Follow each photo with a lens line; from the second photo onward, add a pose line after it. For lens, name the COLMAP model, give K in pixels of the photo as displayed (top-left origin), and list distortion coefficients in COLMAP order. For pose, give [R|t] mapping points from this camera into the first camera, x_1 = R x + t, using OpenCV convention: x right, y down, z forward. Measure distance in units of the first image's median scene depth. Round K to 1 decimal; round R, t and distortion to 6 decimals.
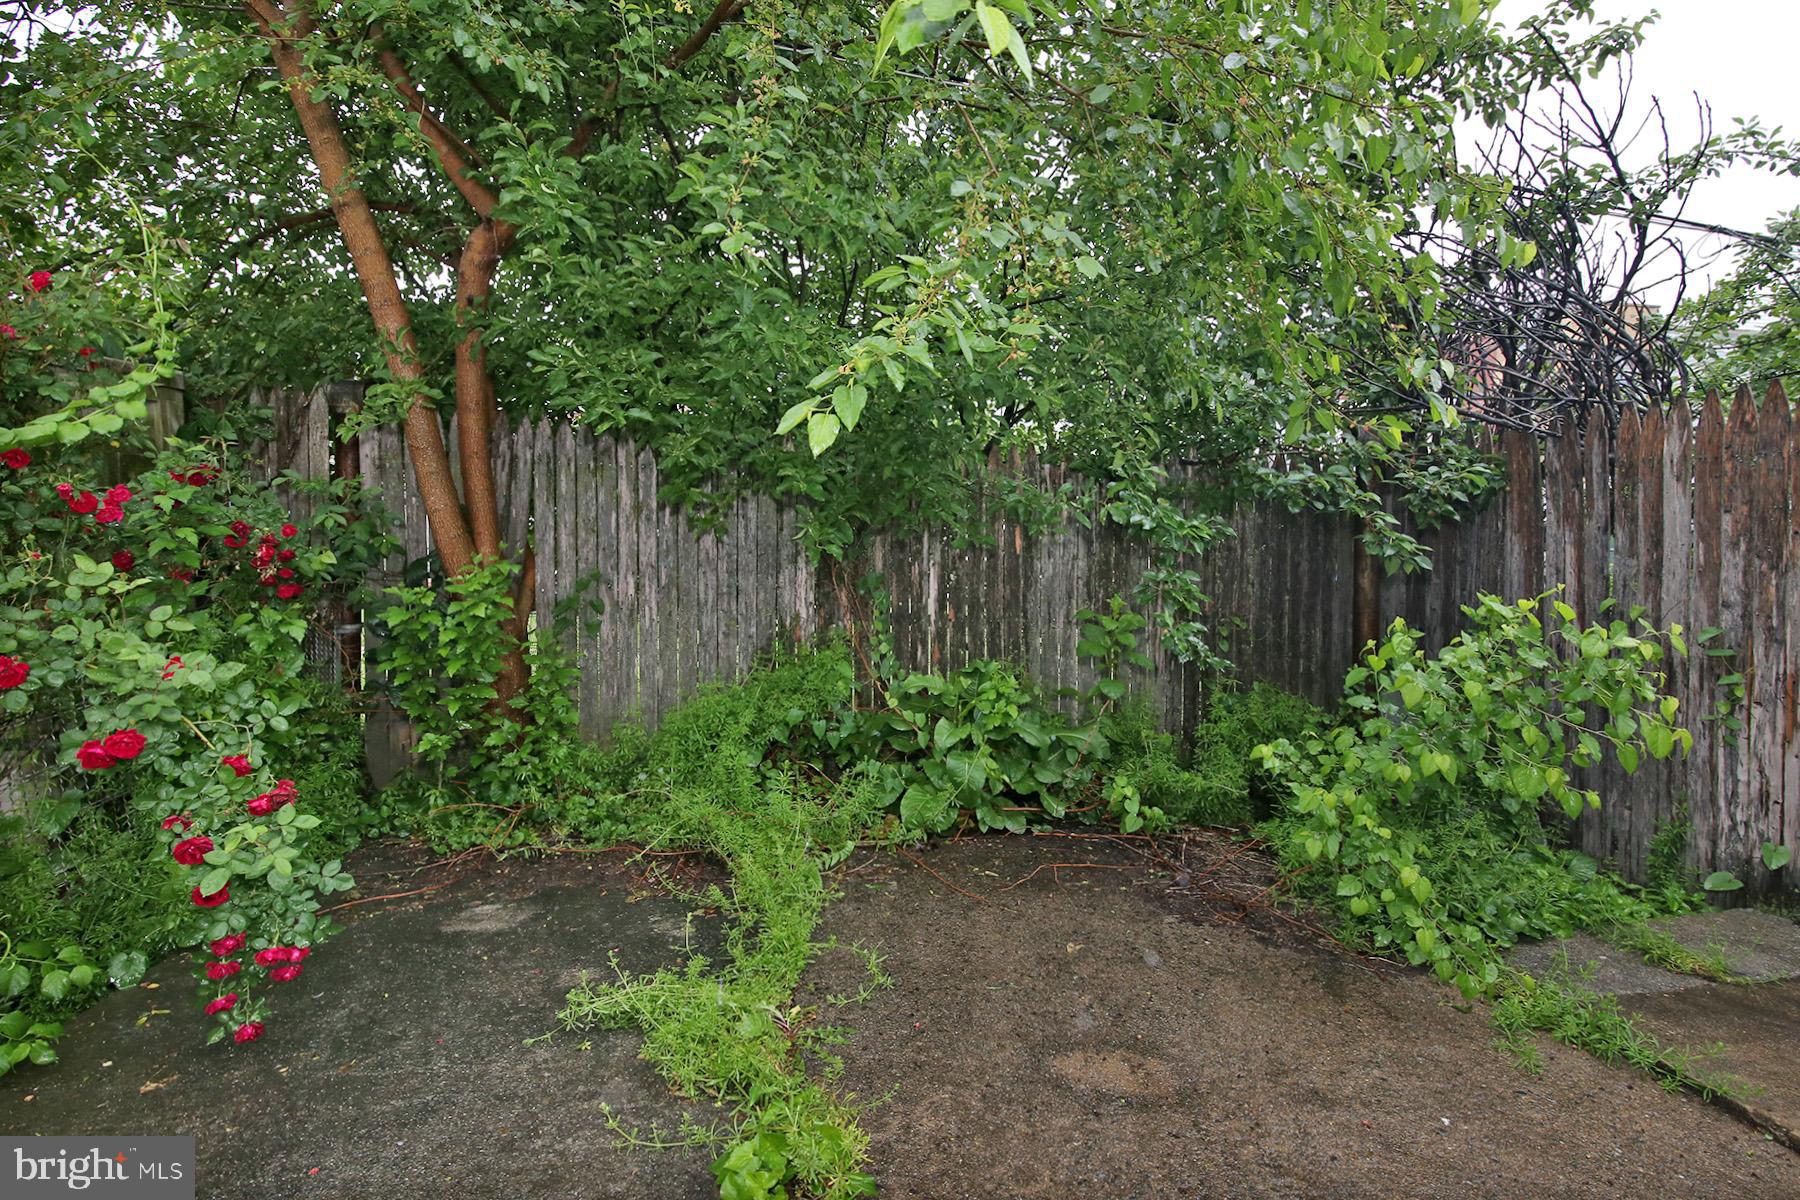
lens RADIAL K [[859.8, 0, 900.0], [0, 859.8, 600.0], [0, 0, 1]] dist [-0.003058, -0.000609]
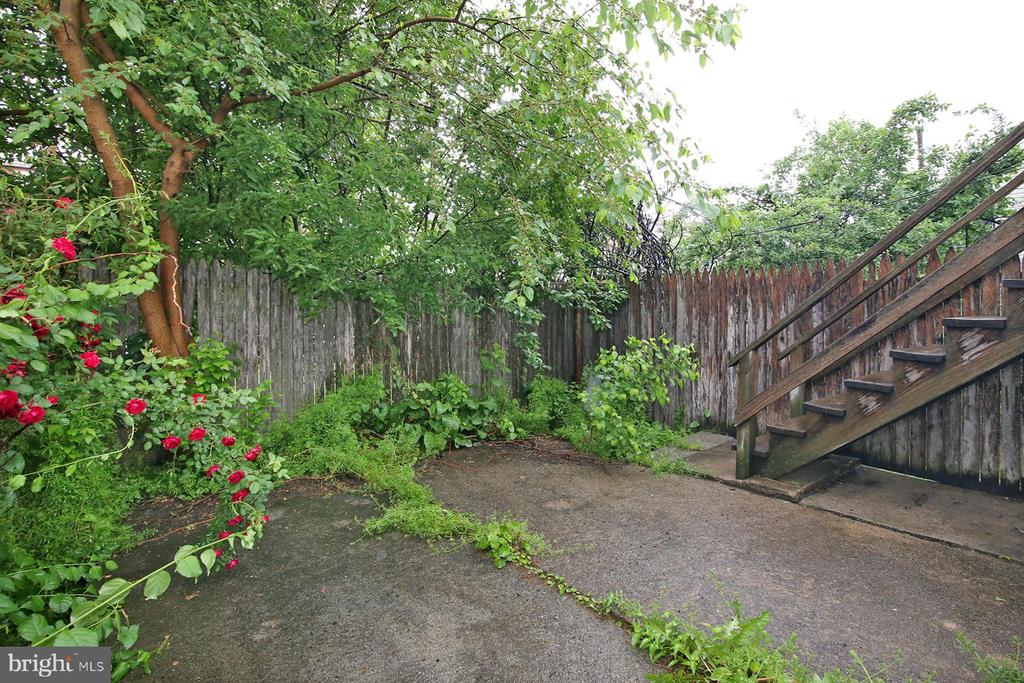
lens RADIAL K [[489.1, 0, 512.0], [0, 489.1, 341.5], [0, 0, 1]] dist [-0.003058, -0.000609]
pose [[0.885086, -0.046909, 0.463059, -0.372340], [0.050458, 0.998715, 0.004727, -0.014052], [-0.462685, 0.019182, 0.886315, -0.235571]]
